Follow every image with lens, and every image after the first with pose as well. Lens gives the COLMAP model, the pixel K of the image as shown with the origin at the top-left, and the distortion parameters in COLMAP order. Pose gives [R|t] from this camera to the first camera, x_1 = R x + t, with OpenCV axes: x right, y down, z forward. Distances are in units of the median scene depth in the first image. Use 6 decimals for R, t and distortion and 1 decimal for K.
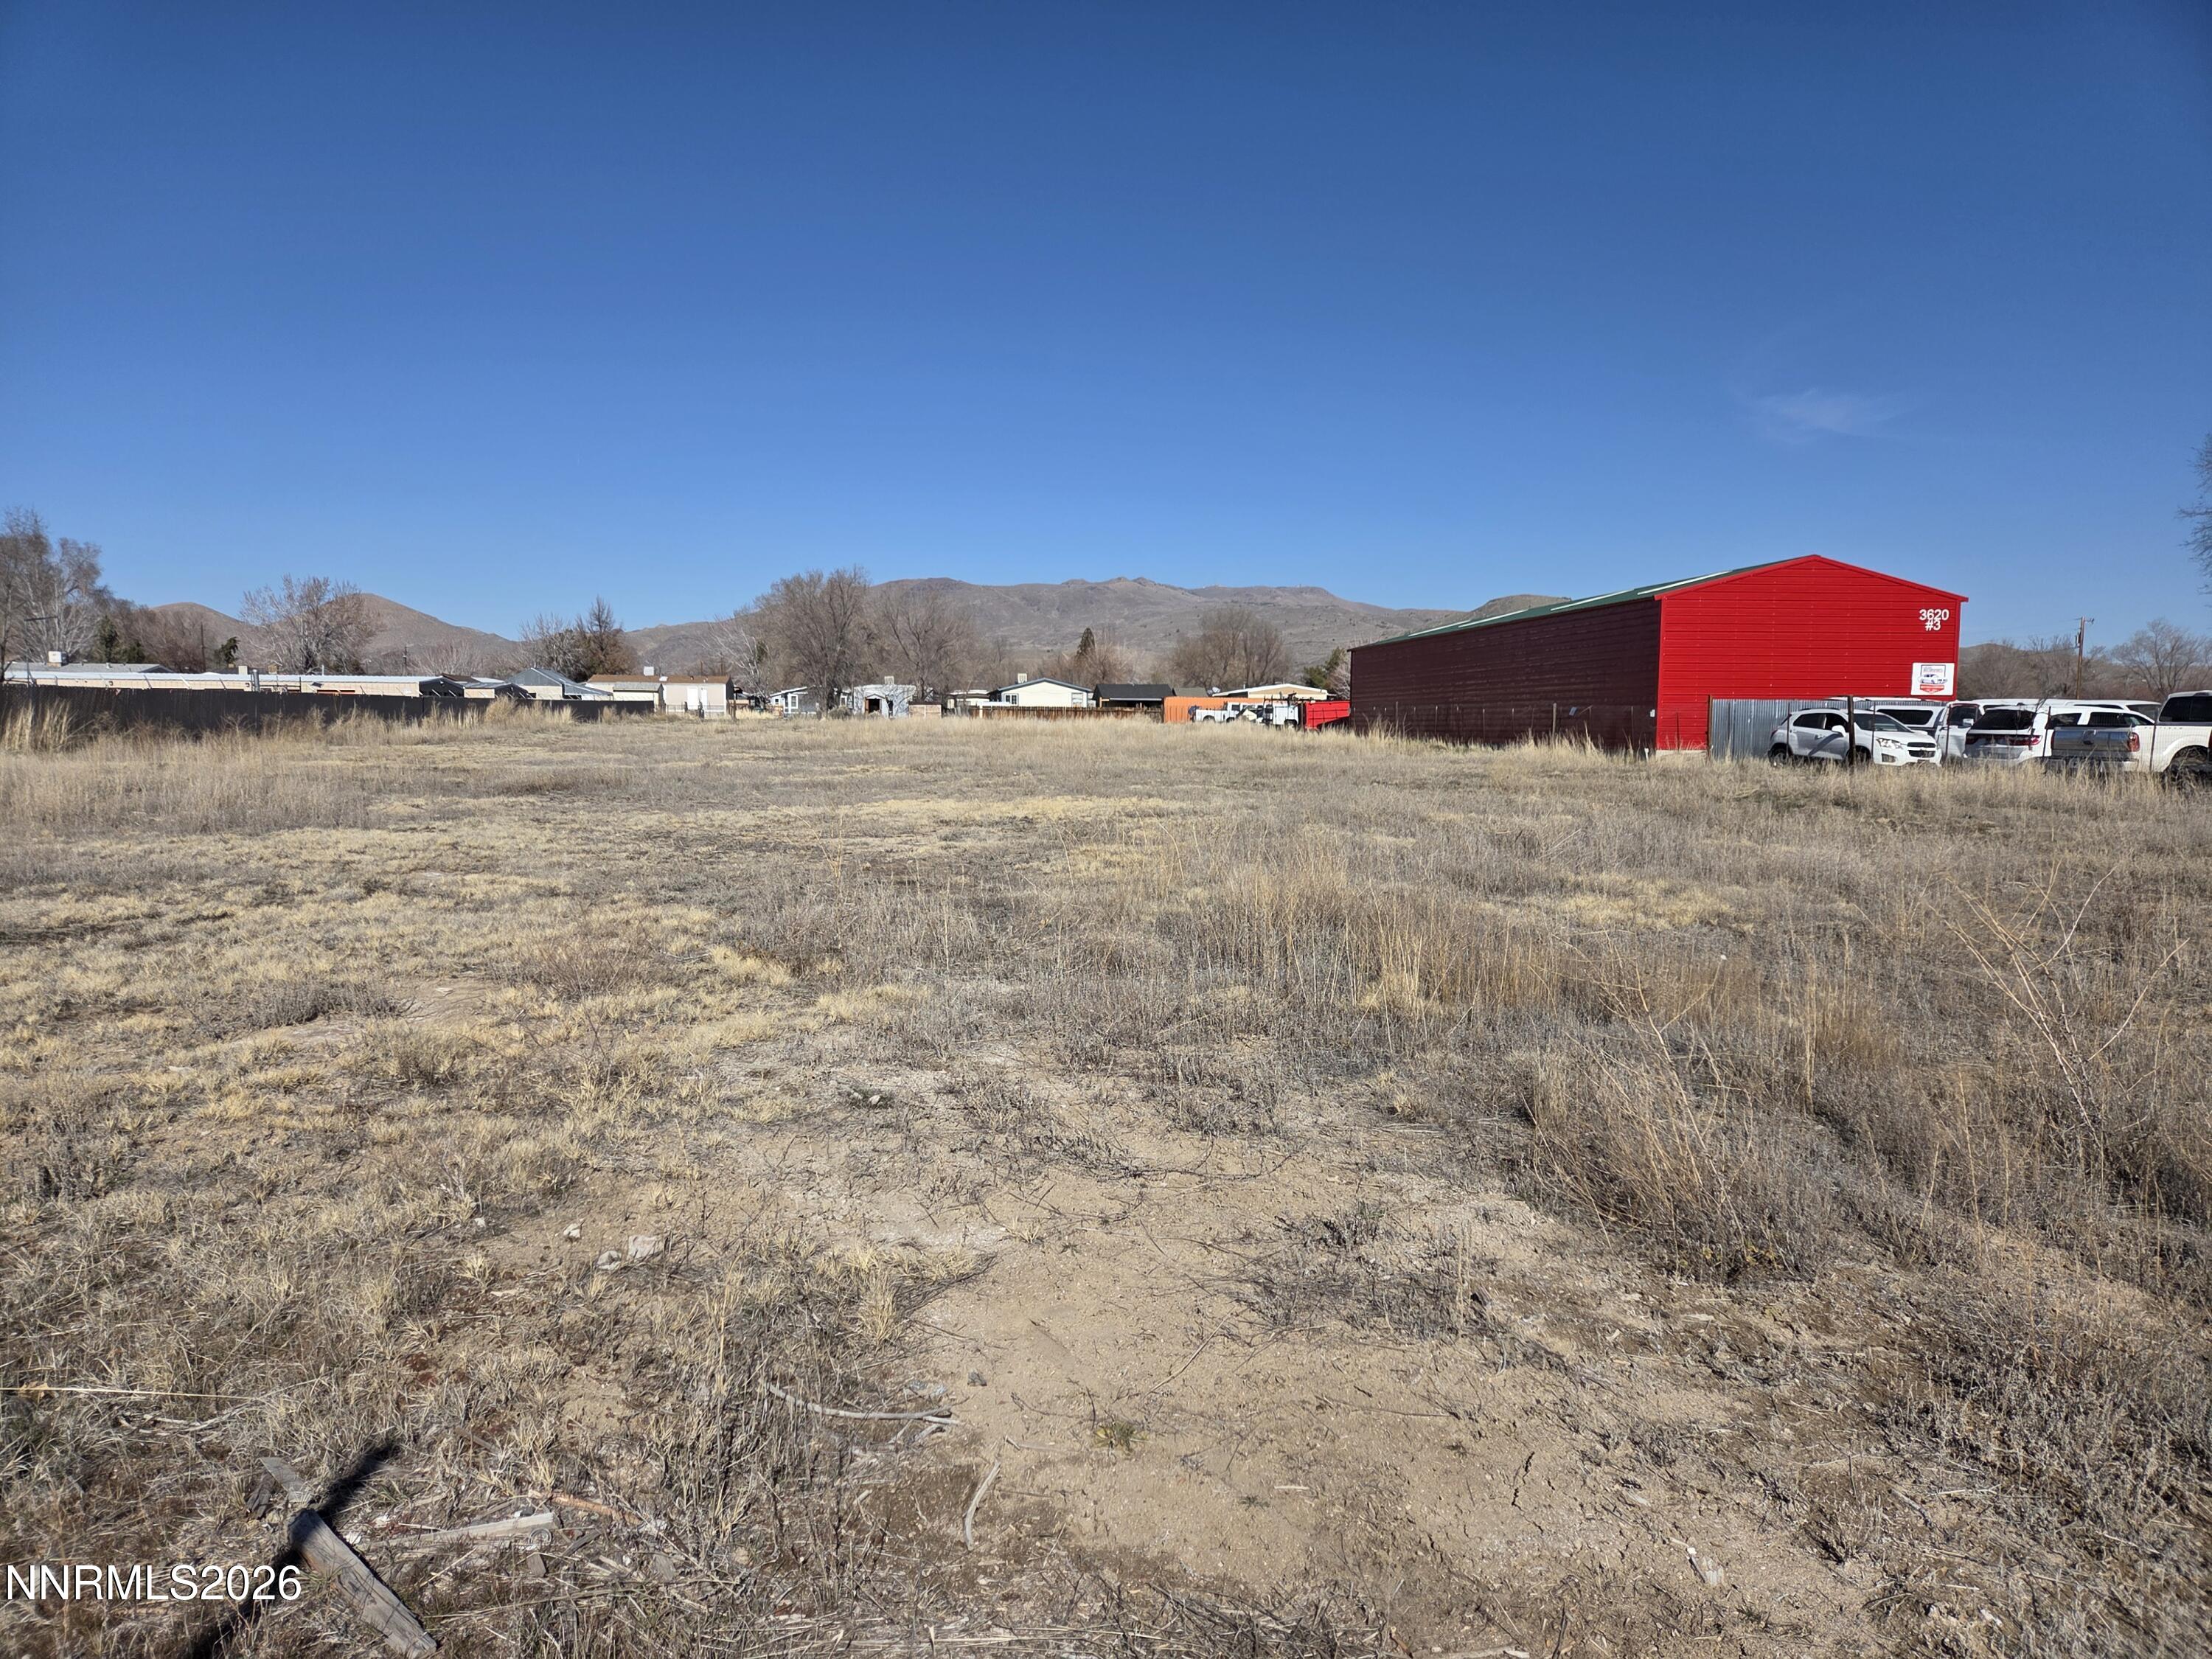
lens RADIAL K [[1475.1, 0, 1094.2], [0, 1475.1, 808.1], [0, 0, 1]] dist [0.068311, -0.058116]
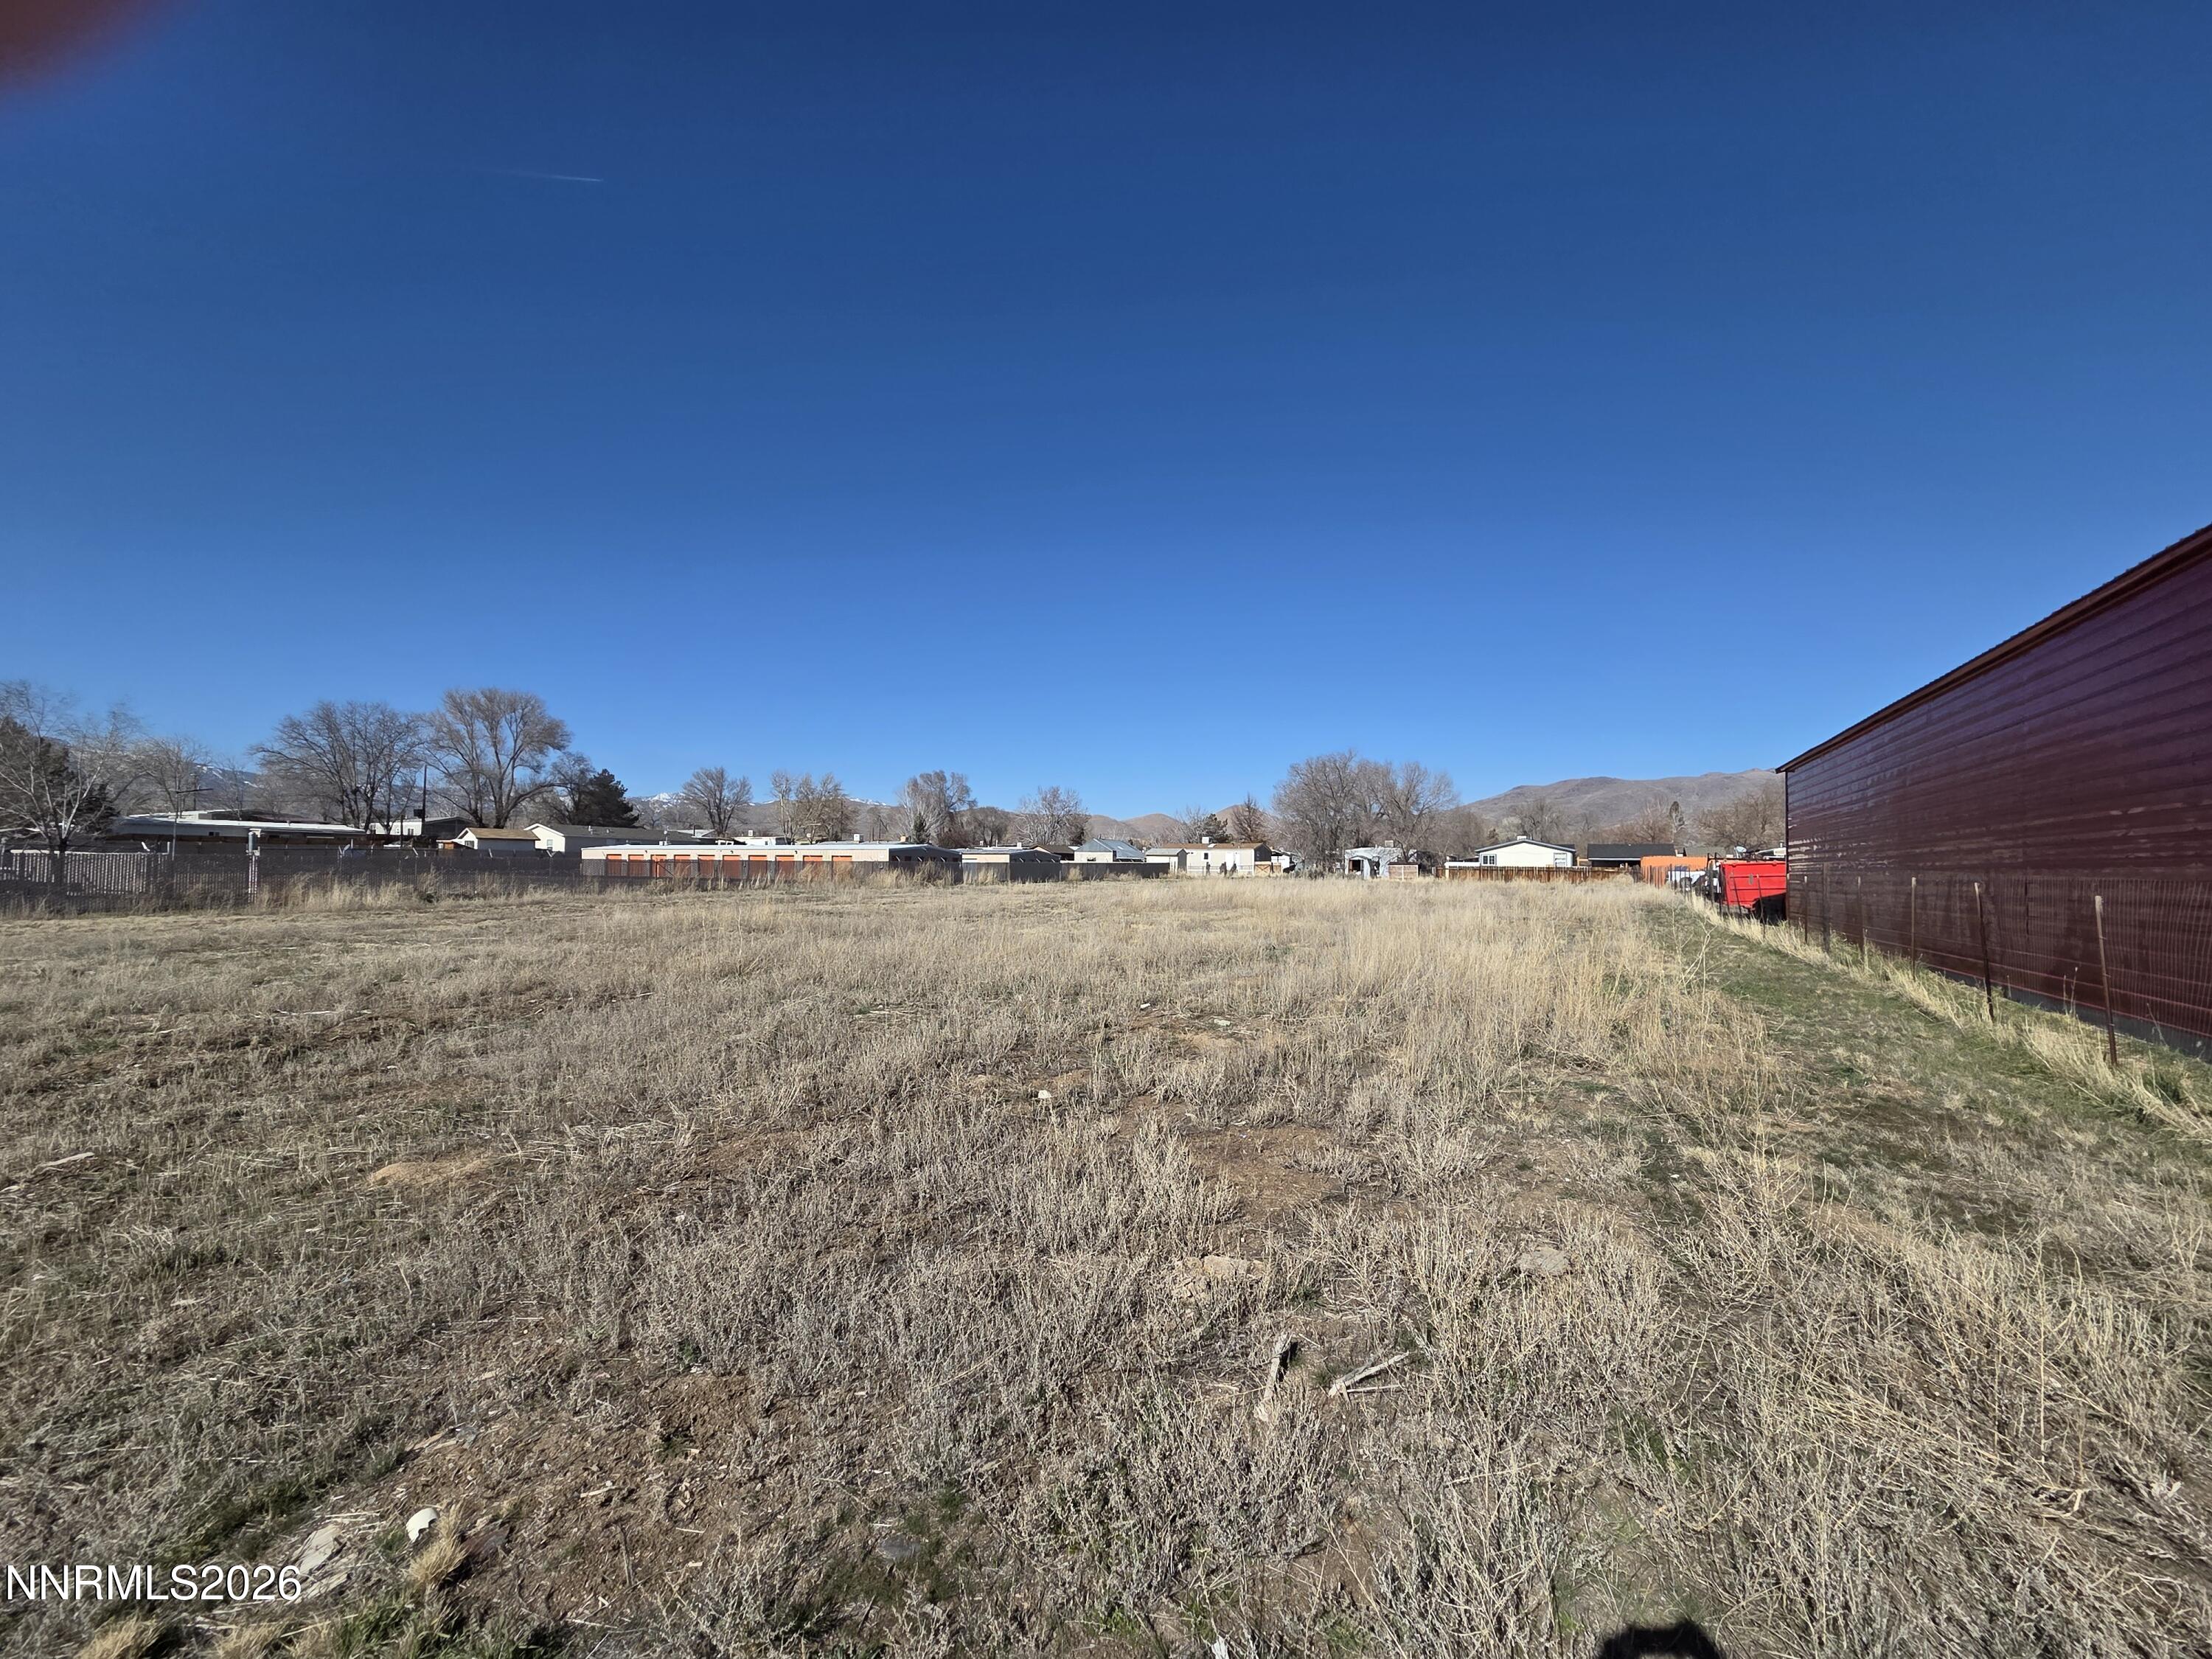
lens RADIAL K [[908.4, 0, 1101.8], [0, 908.4, 826.7], [0, 0, 1]] dist [0.003995, -0.000403]
pose [[0.821083, -0.026013, -0.570216, 0.658390], [-0.037964, 0.994261, -0.100023, -0.168817], [0.569545, 0.103775, 0.815383, 2.368775]]
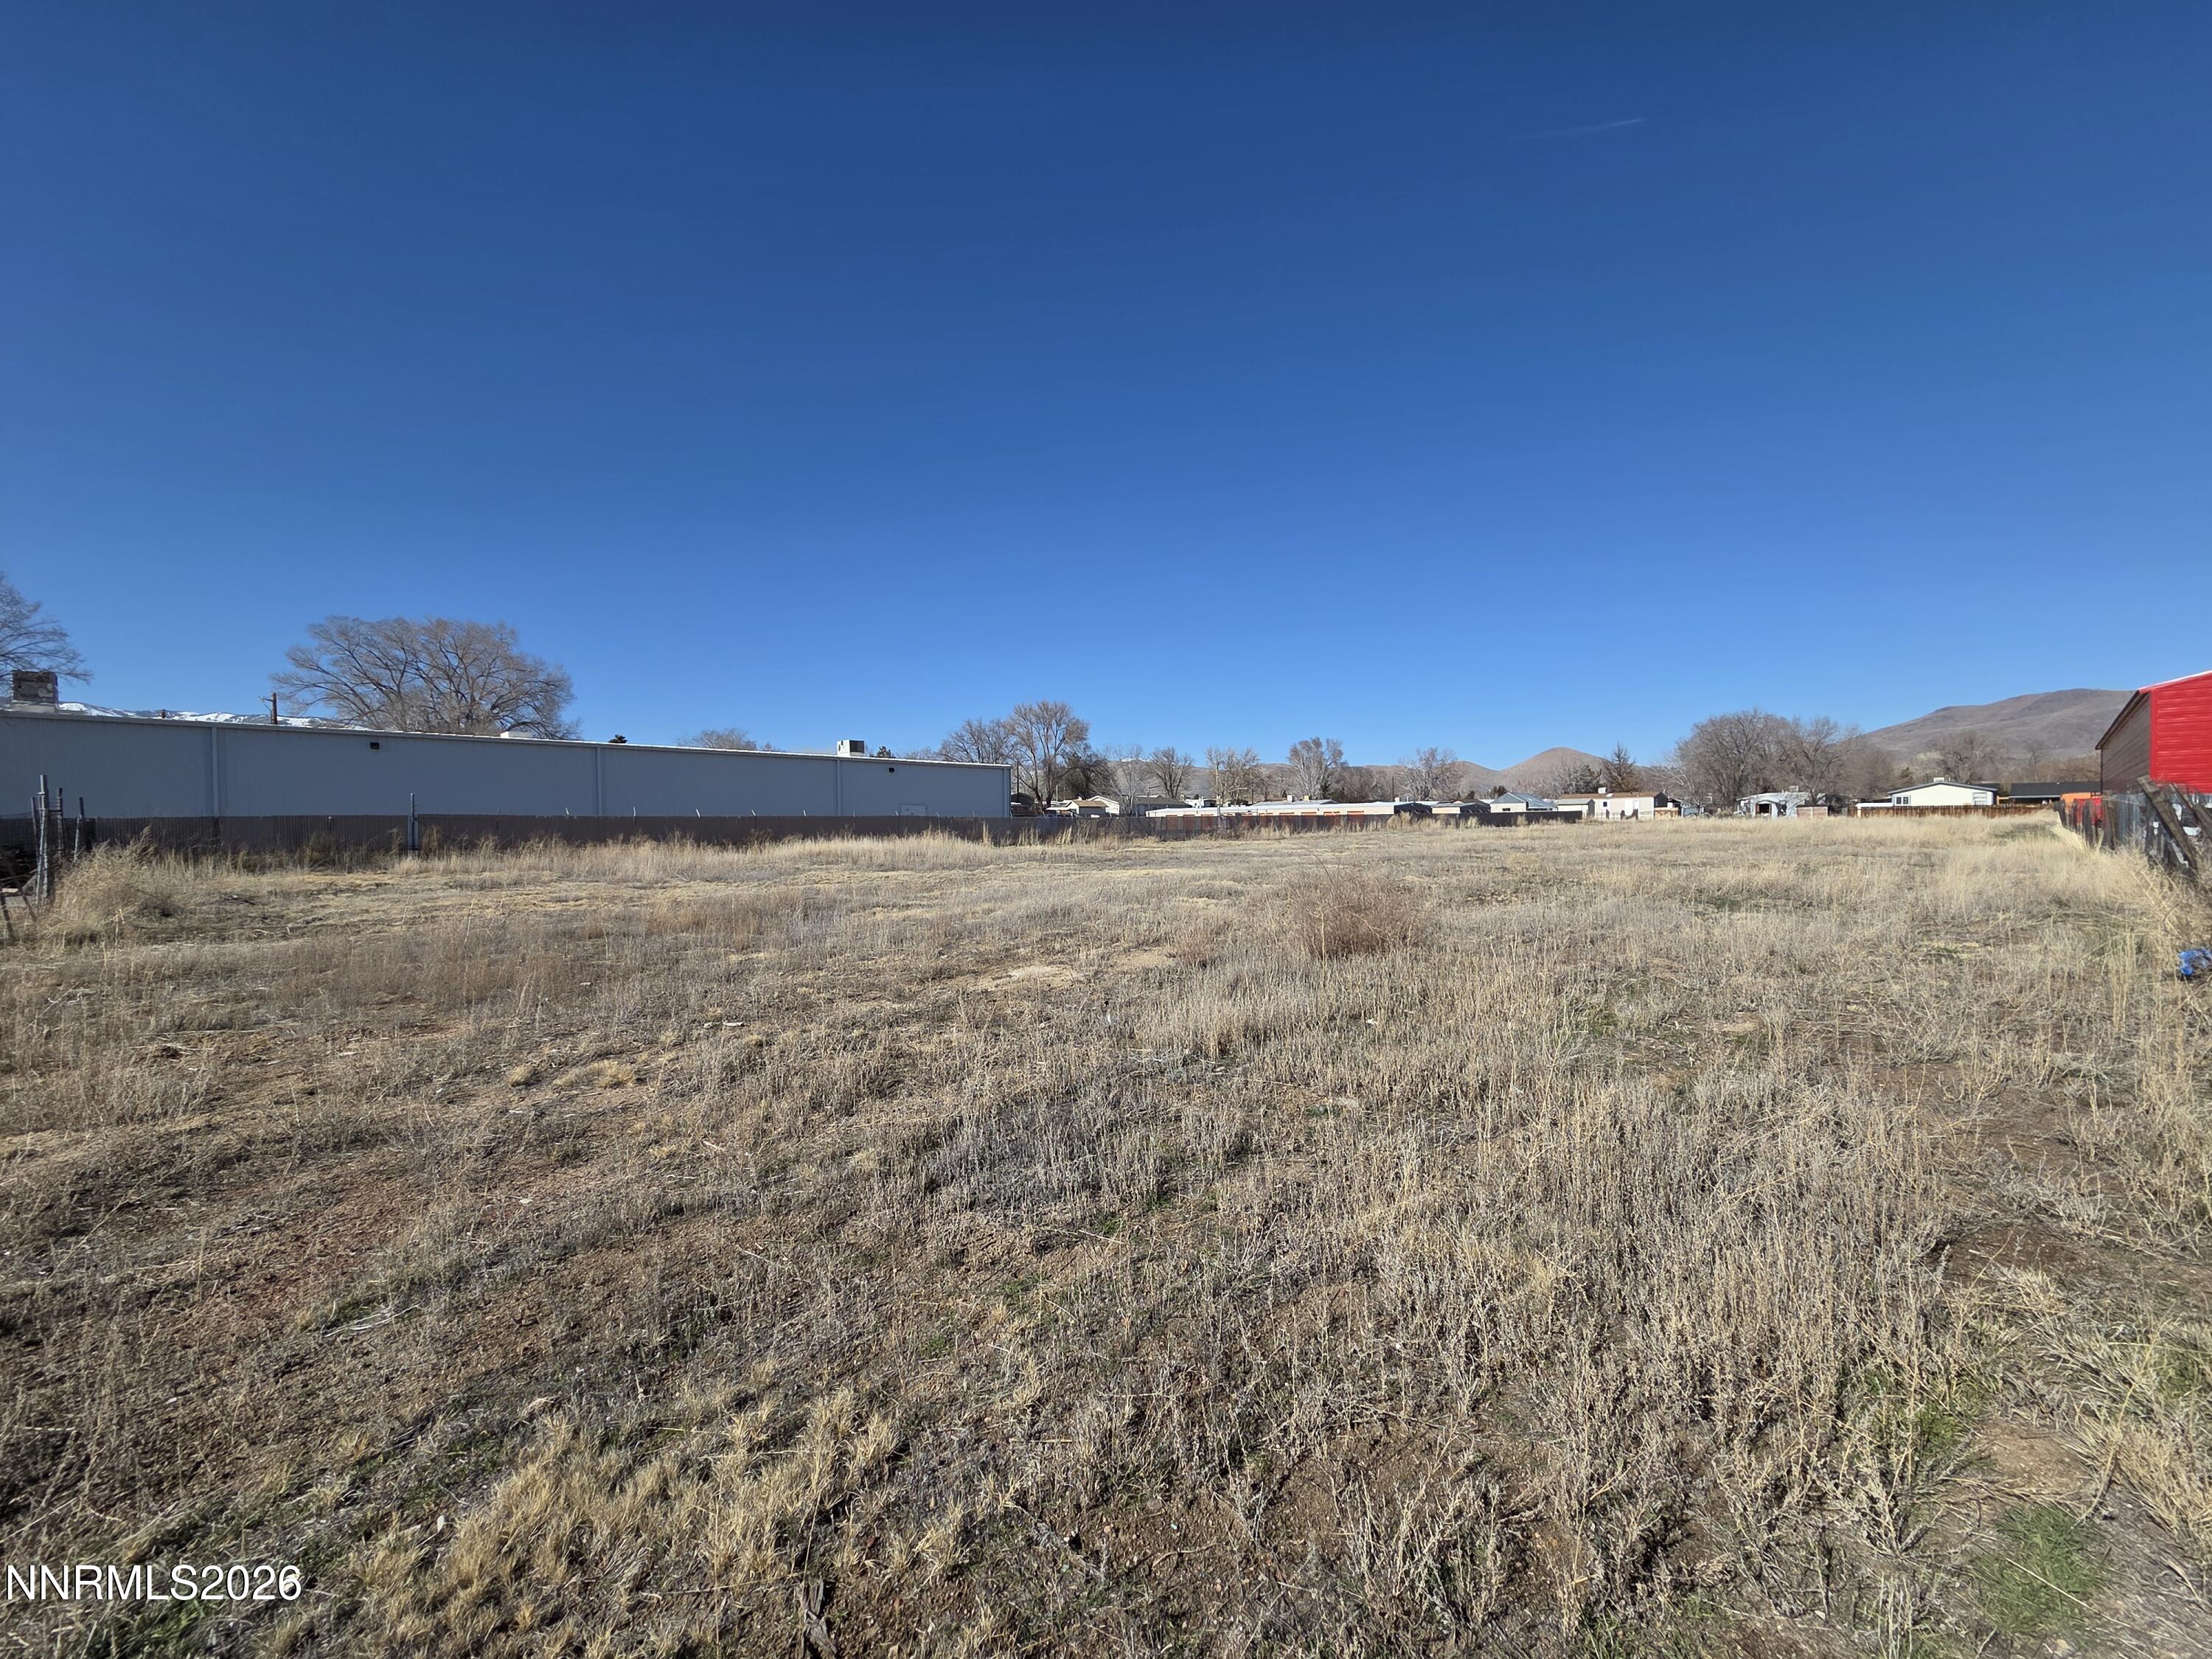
lens RADIAL K [[908.4, 0, 1098.7], [0, 908.4, 814.3], [0, 0, 1]] dist [0.003995, -0.000403]
pose [[0.600225, -0.025097, -0.799438, 1.092187], [-0.031135, 0.998017, -0.054707, -0.010066], [0.799225, 0.057727, 0.598253, 0.235081]]
